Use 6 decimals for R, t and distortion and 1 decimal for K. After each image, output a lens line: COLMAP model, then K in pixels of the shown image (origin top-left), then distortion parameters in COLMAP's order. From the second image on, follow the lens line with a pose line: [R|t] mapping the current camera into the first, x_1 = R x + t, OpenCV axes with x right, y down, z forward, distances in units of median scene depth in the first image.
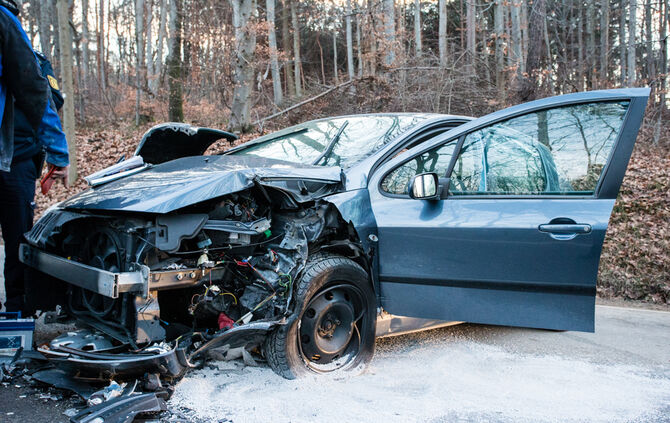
lens RADIAL K [[617.0, 0, 335.0], [0, 617.0, 211.5], [0, 0, 1]] dist [0.019903, 0.013717]
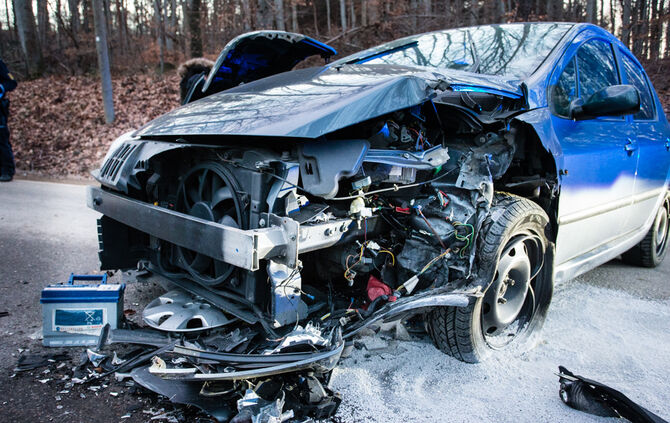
lens RADIAL K [[502.4, 0, 335.0], [0, 502.4, 211.5], [0, 0, 1]] dist [-0.011373, -0.001329]
pose [[0.999462, -0.014258, 0.029535, -0.248477], [0.010521, 0.992346, 0.123037, 0.012911], [-0.031063, -0.122660, 0.991962, 0.419977]]
